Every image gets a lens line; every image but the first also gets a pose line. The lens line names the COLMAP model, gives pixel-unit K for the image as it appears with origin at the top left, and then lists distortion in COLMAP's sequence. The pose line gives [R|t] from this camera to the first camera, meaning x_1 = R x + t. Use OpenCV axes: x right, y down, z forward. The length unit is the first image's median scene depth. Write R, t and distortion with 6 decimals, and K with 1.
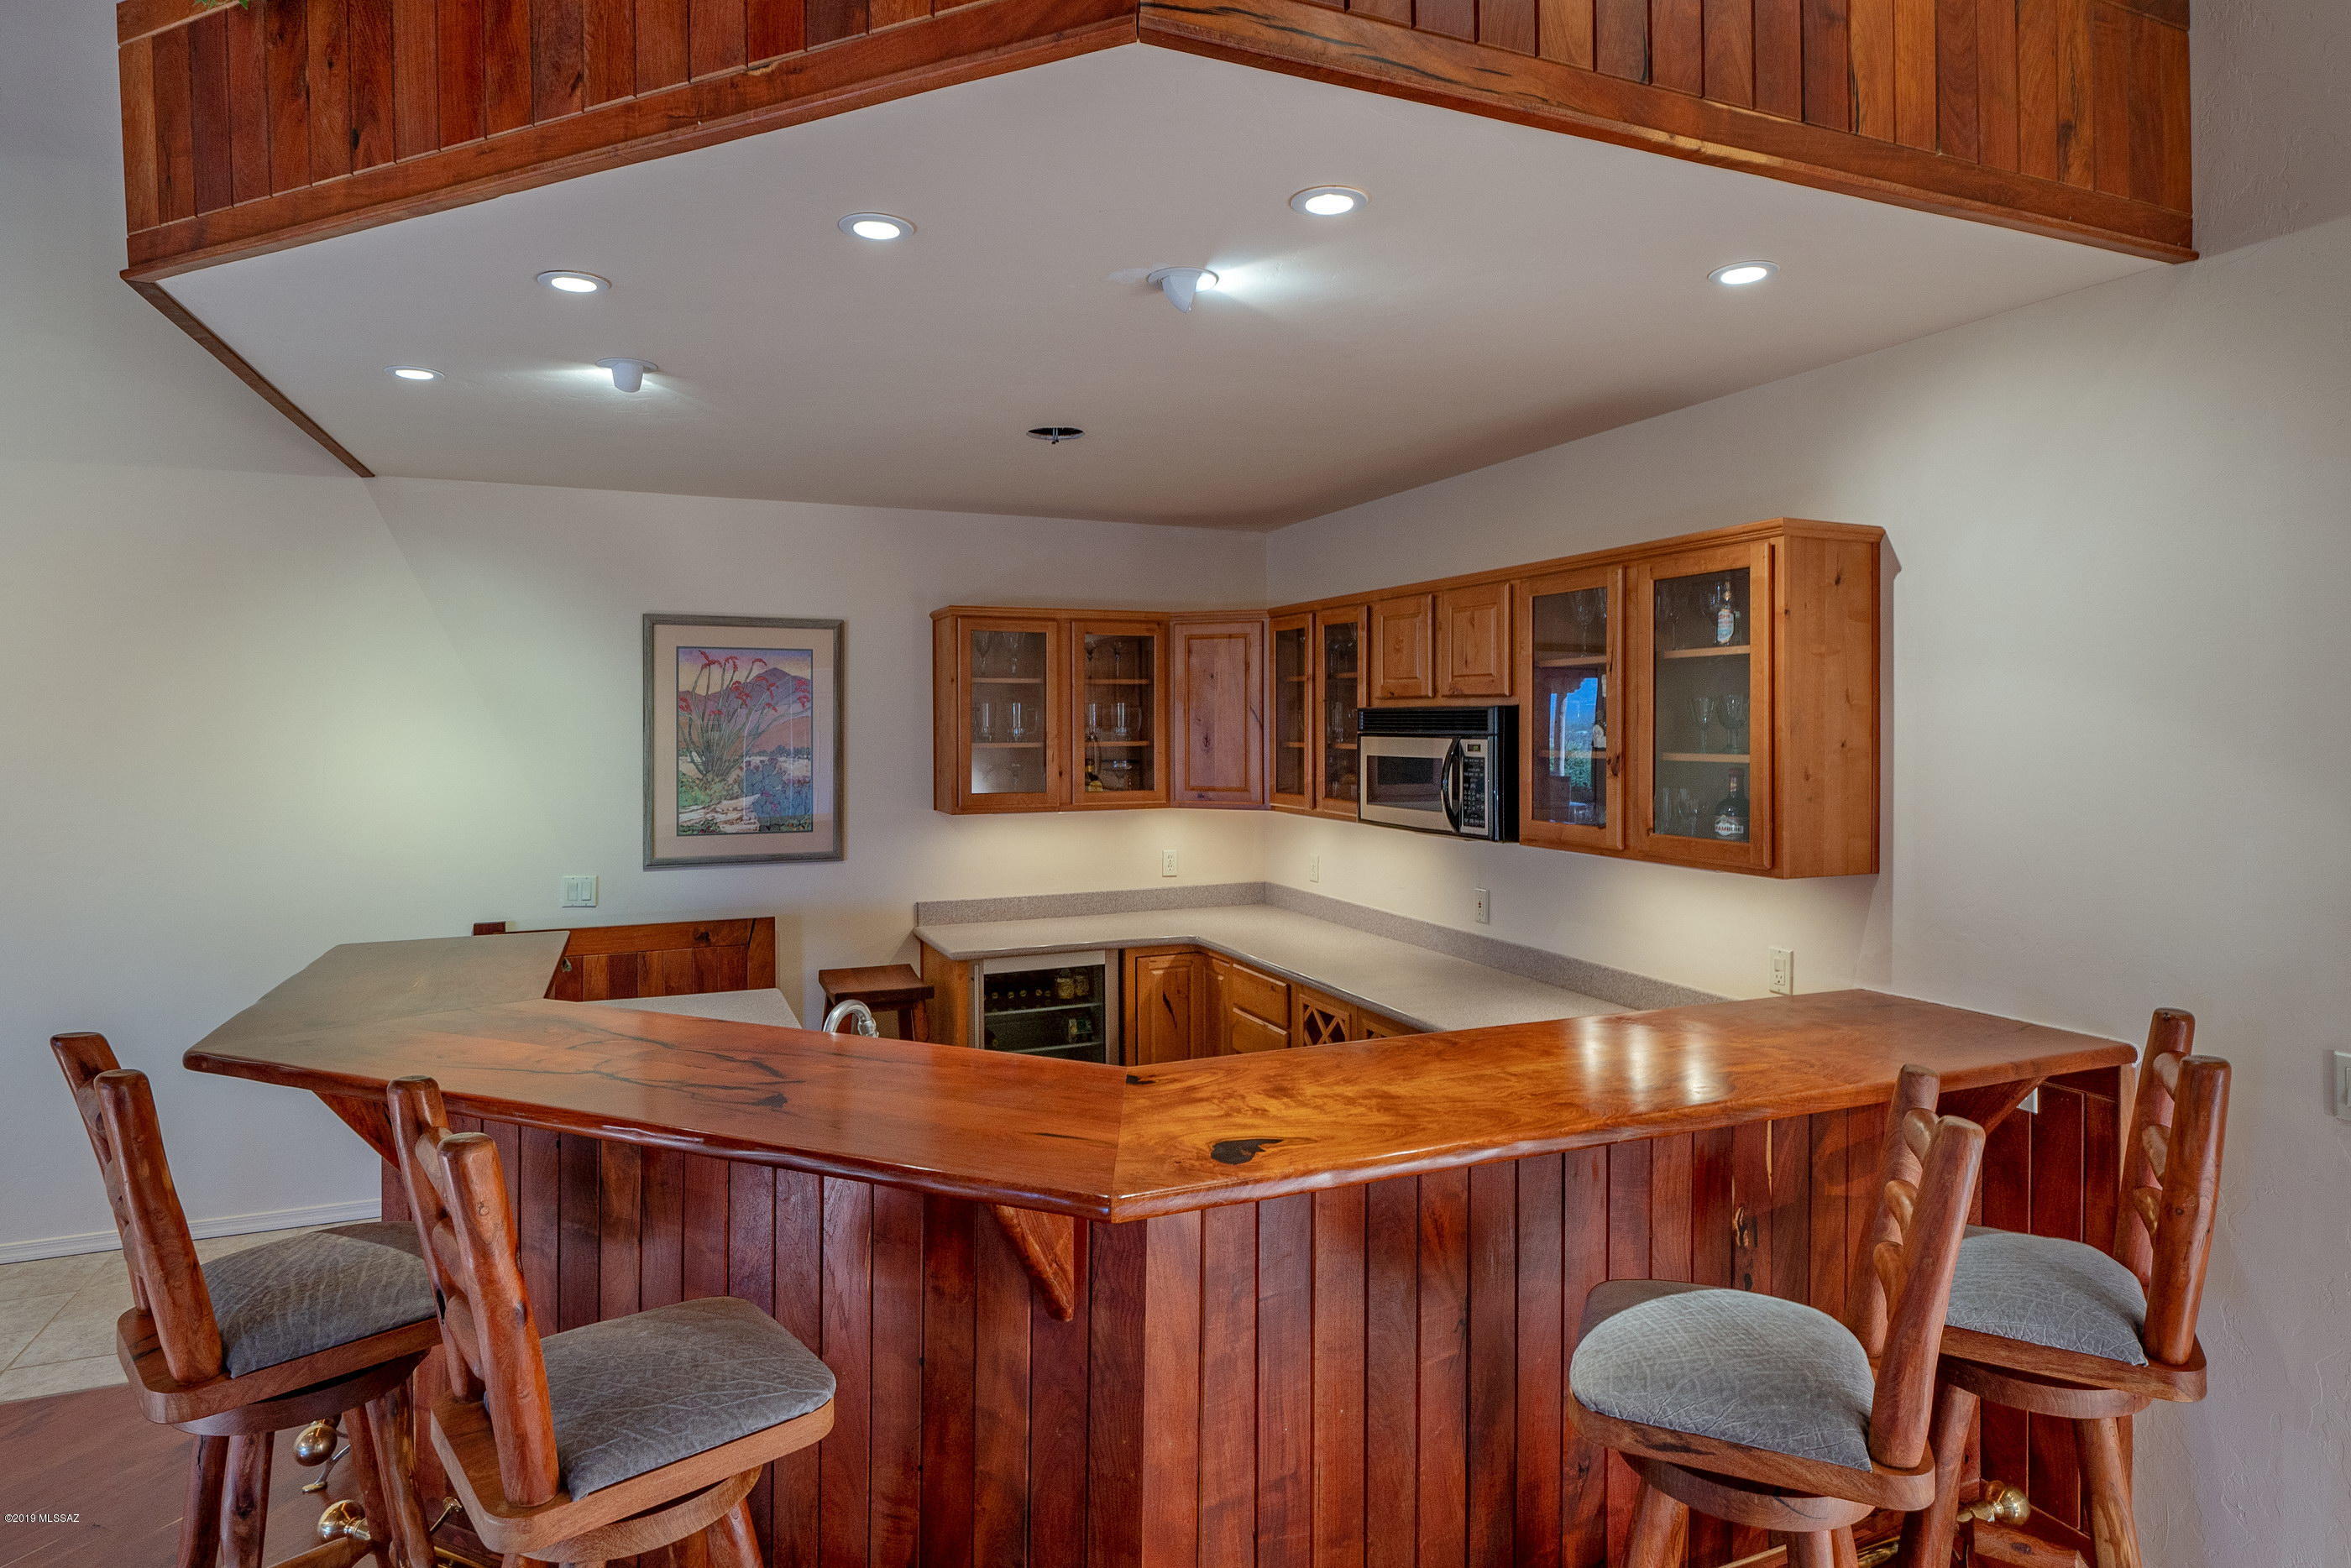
lens RADIAL K [[1251.4, 0, 1126.7], [0, 1251.4, 729.0], [0, 0, 1]] dist [0.002104, -0.002234]
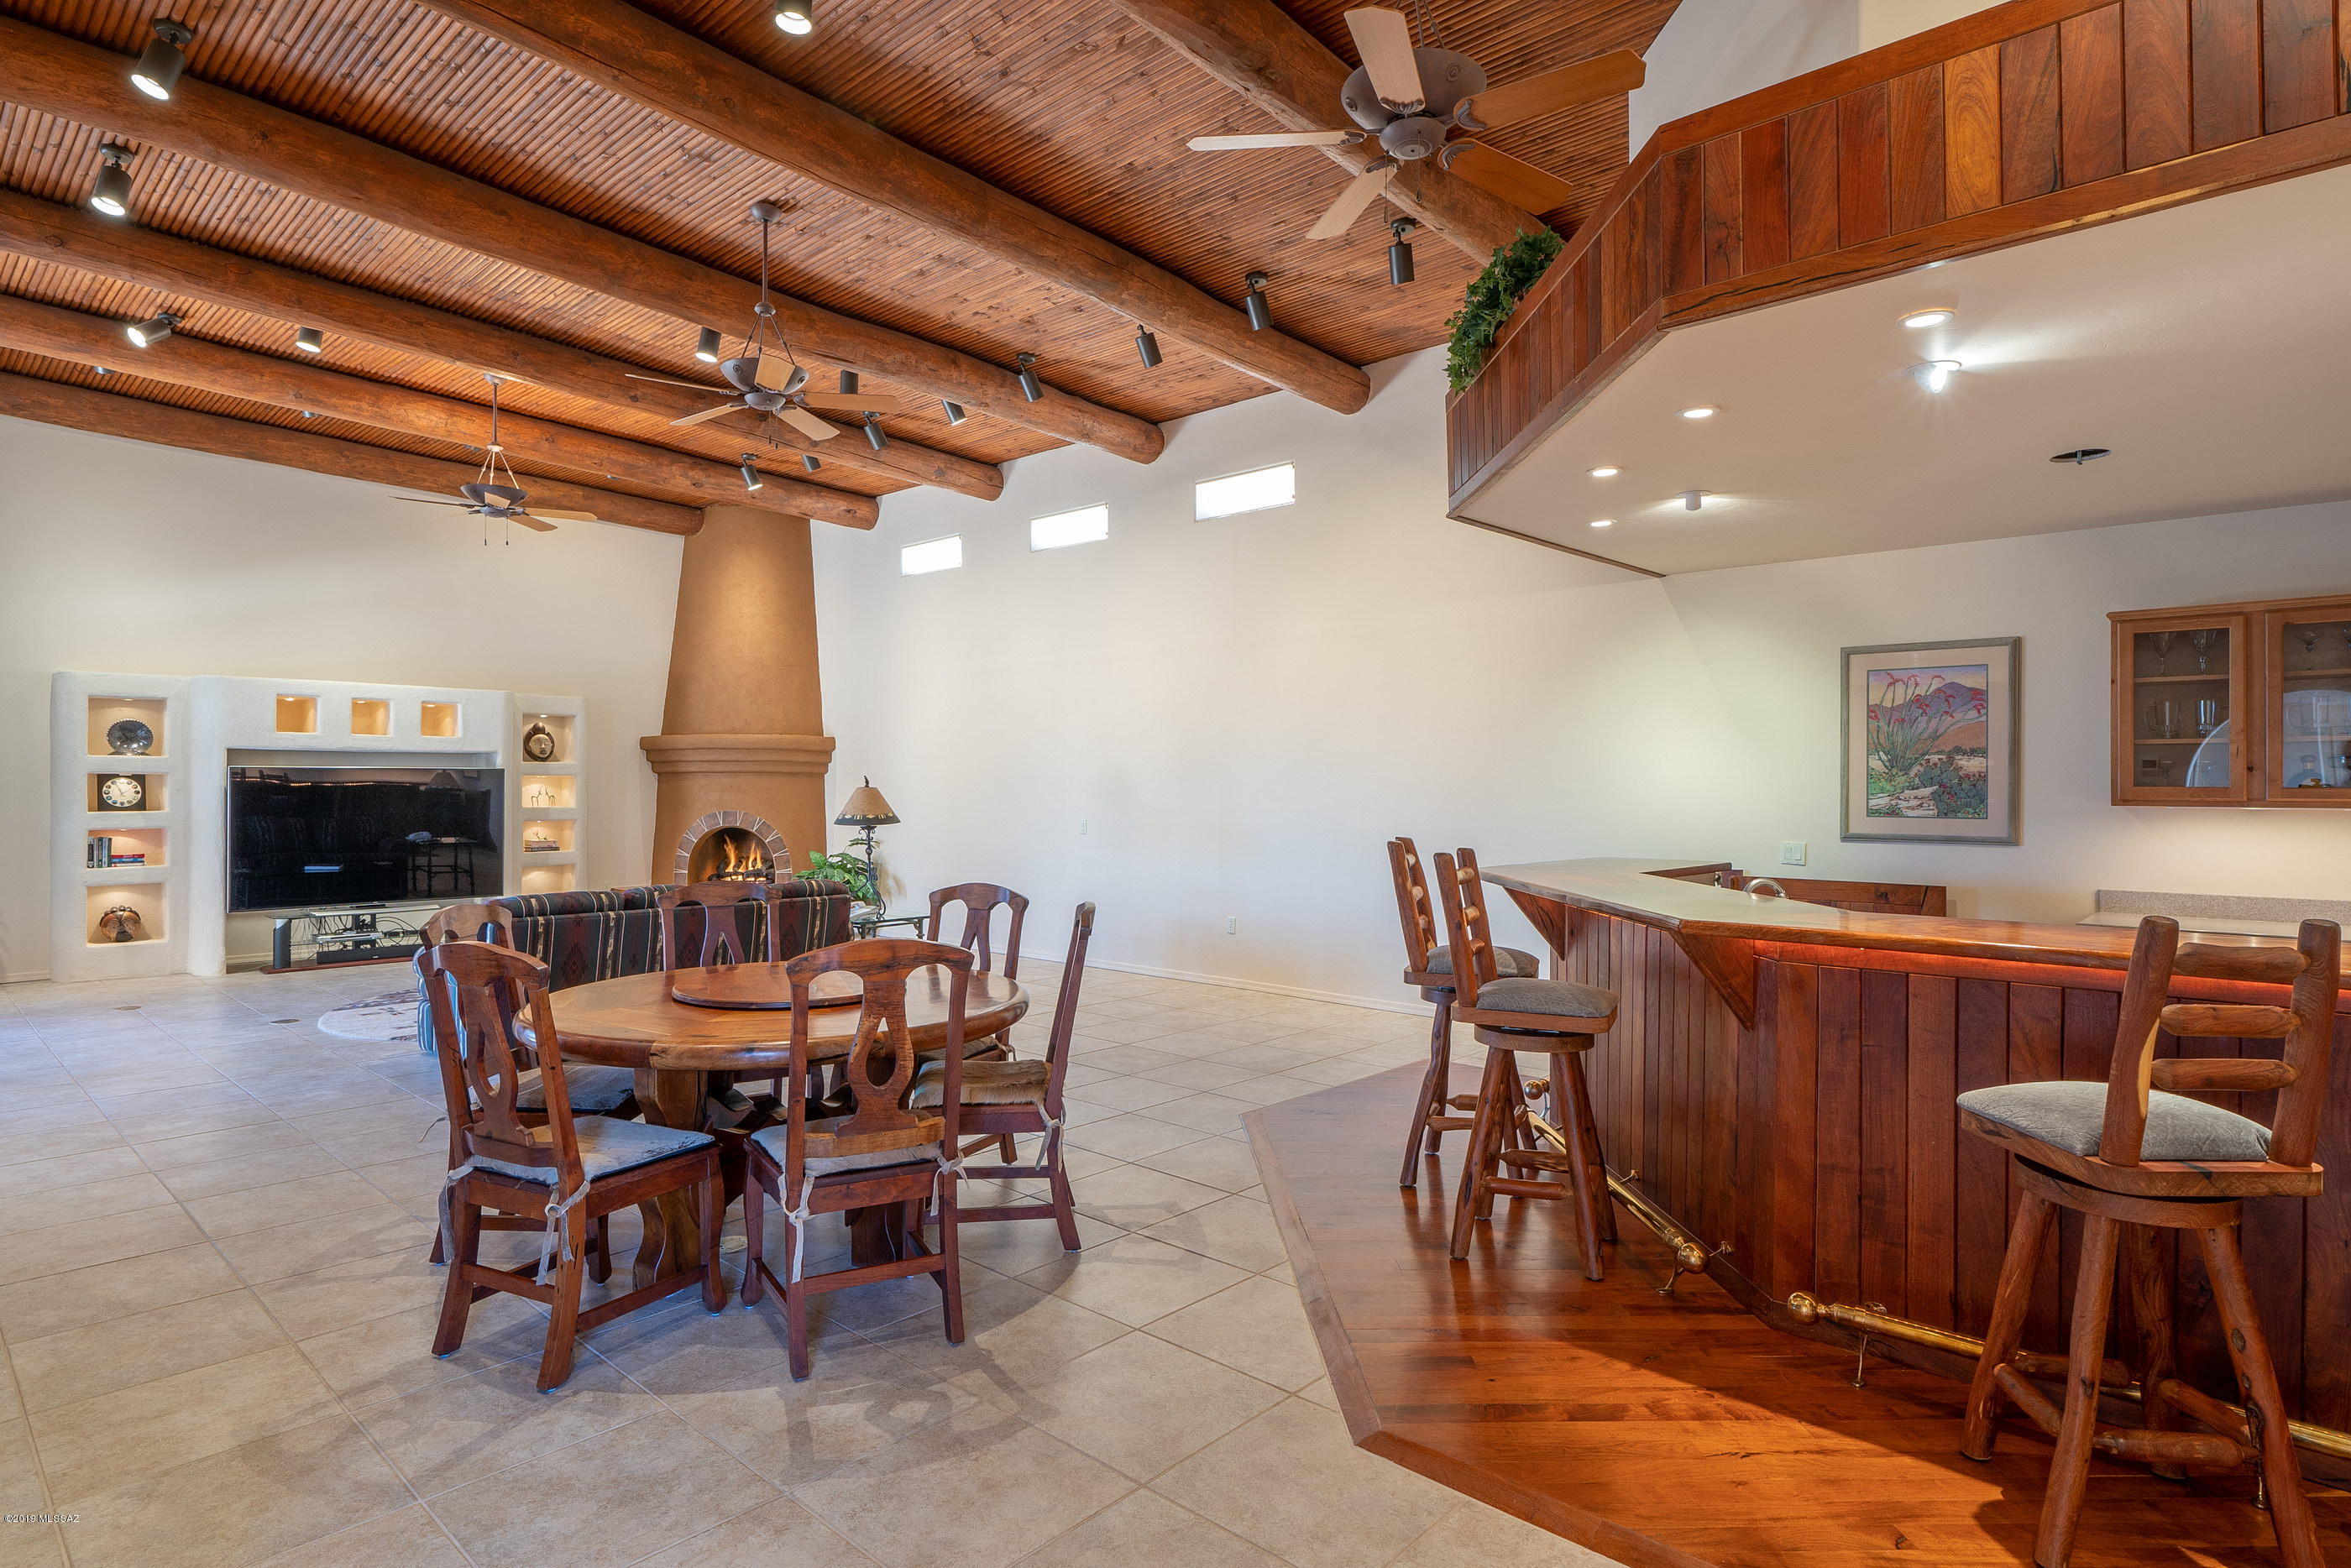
lens RADIAL K [[1251.4, 0, 1184.9], [0, 1251.4, 778.4], [0, 0, 1]] dist [0.002104, -0.002234]
pose [[0.424555, -0.001919, -0.905400, 0.509730], [-0.014504, 0.999855, -0.008921, 0.067421], [0.905286, 0.016919, 0.424465, -0.186267]]
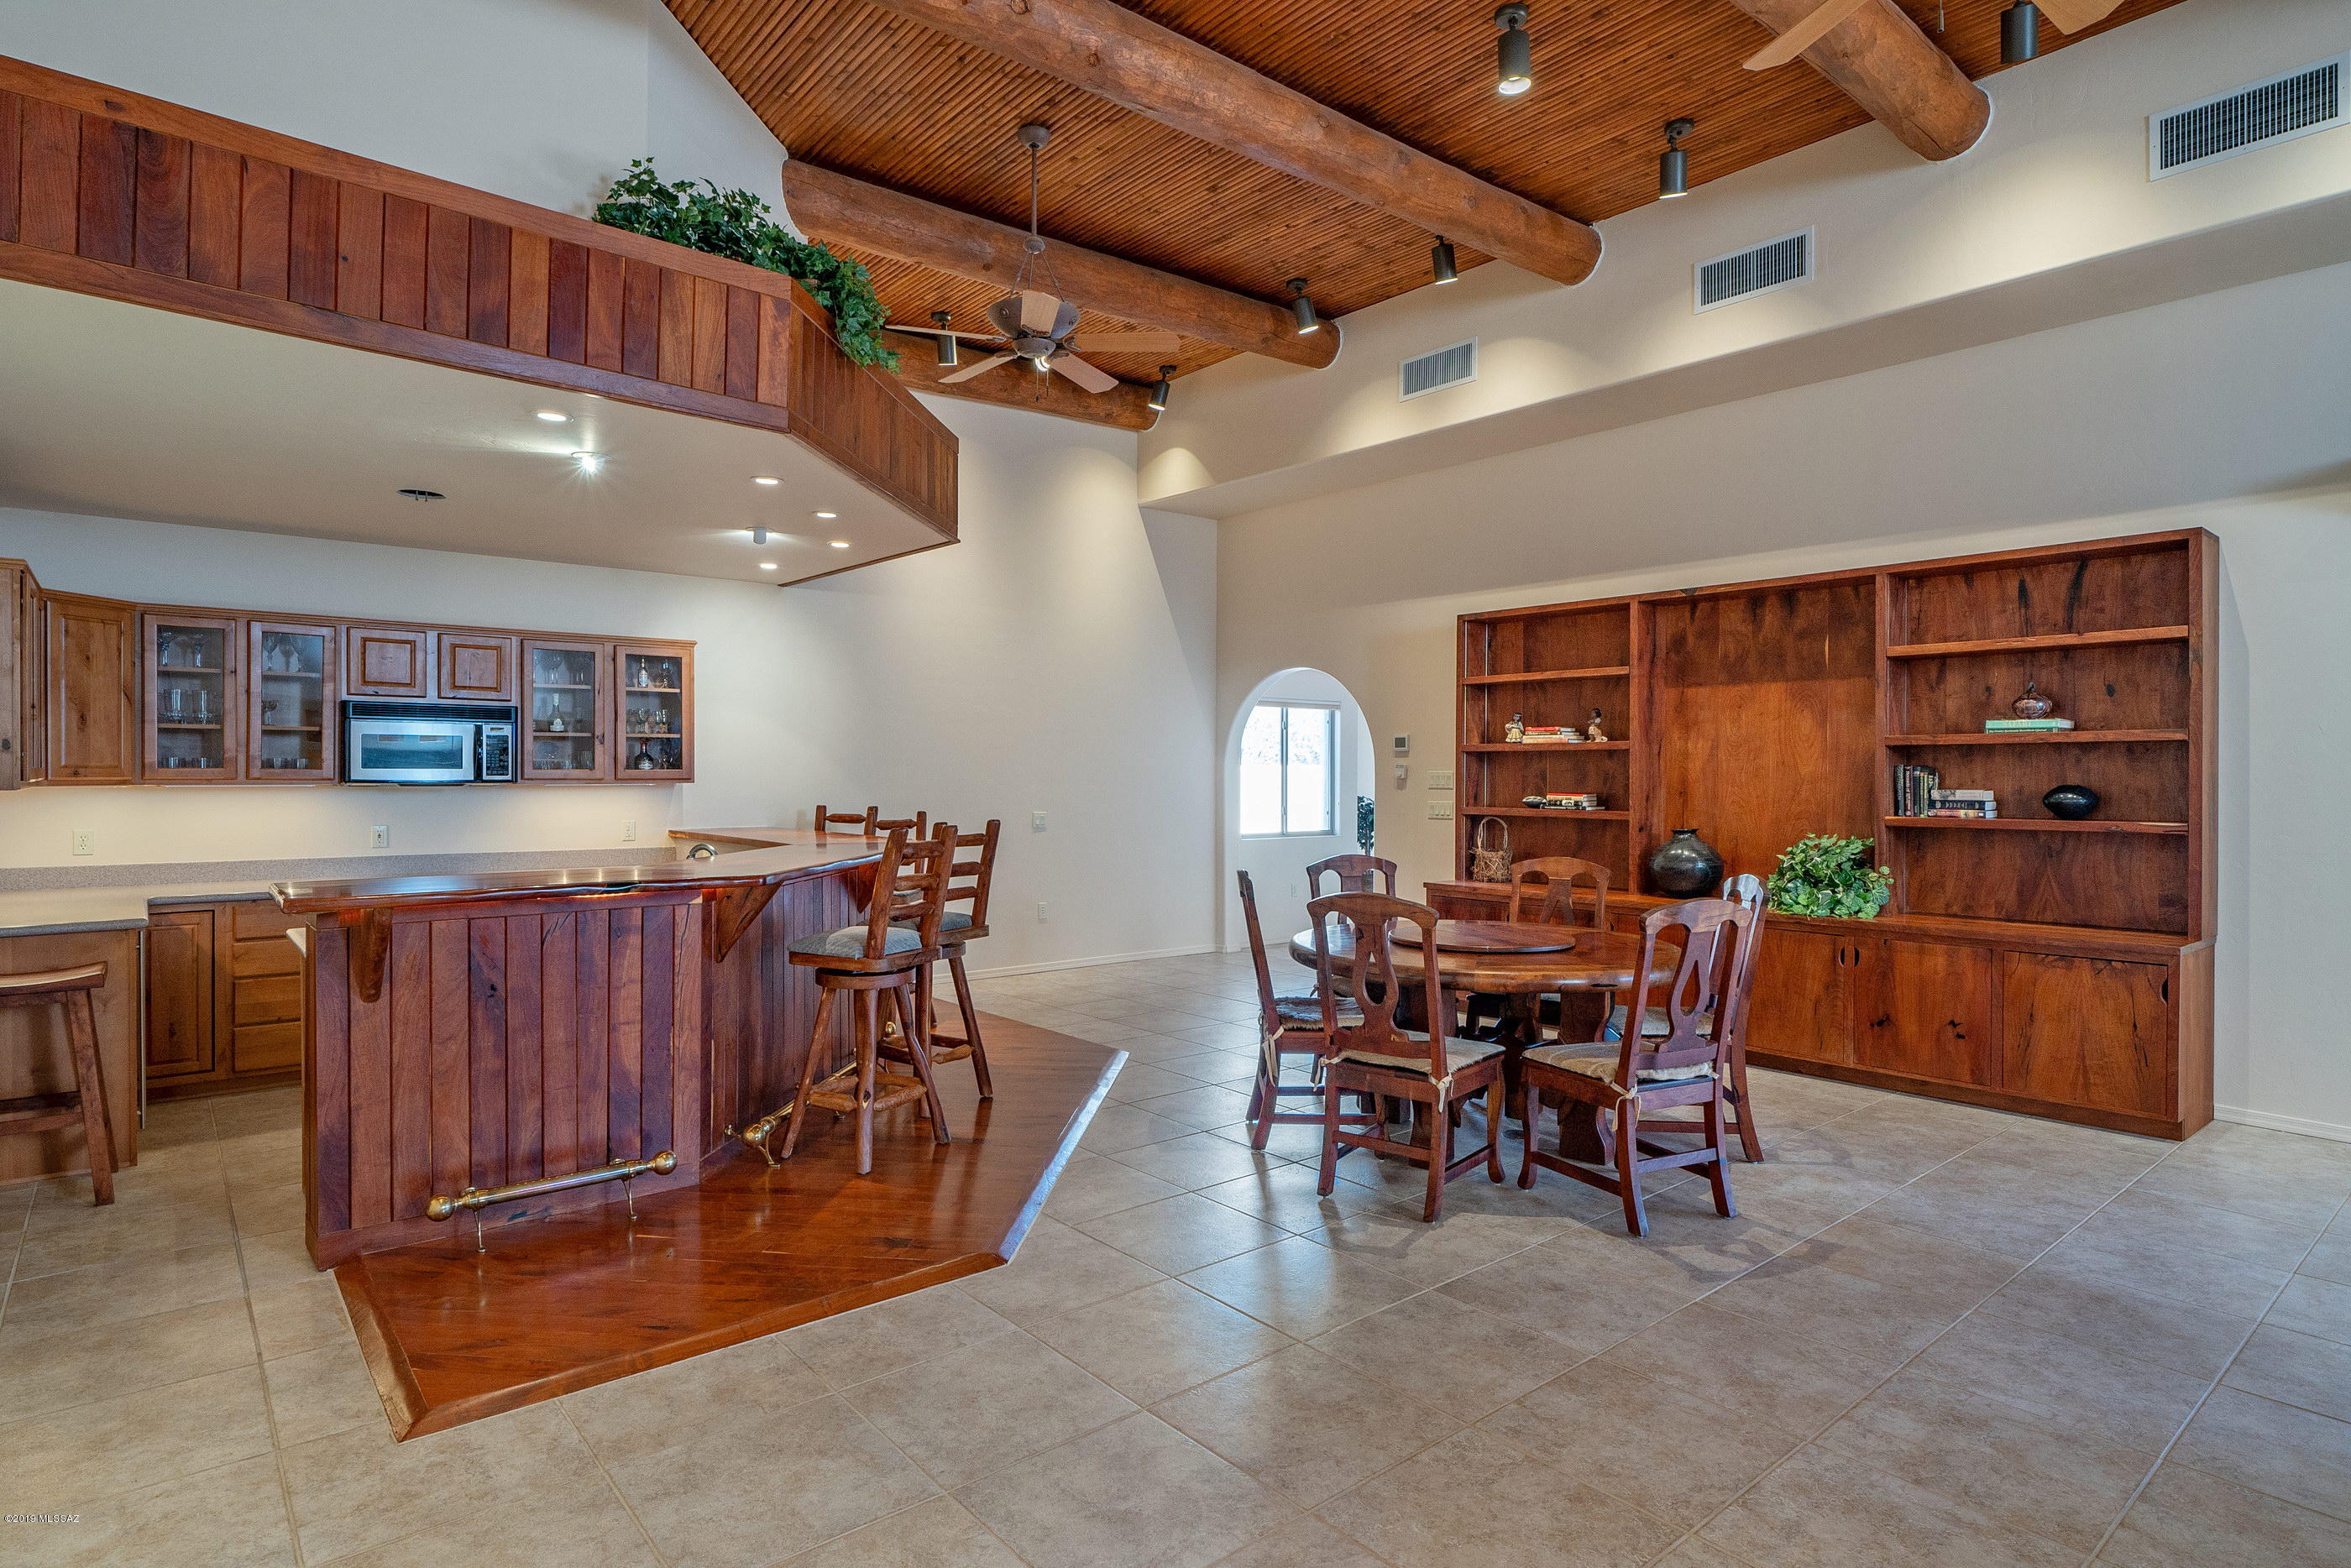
lens RADIAL K [[1251.4, 0, 1181.9], [0, 1251.4, 773.8], [0, 0, 1]] dist [0.002104, -0.002234]
pose [[-0.305649, -0.000236, 0.952144, -1.268601], [0.008558, 0.999959, 0.002995, 0.061541], [-0.952106, 0.009064, -0.305634, 0.493645]]
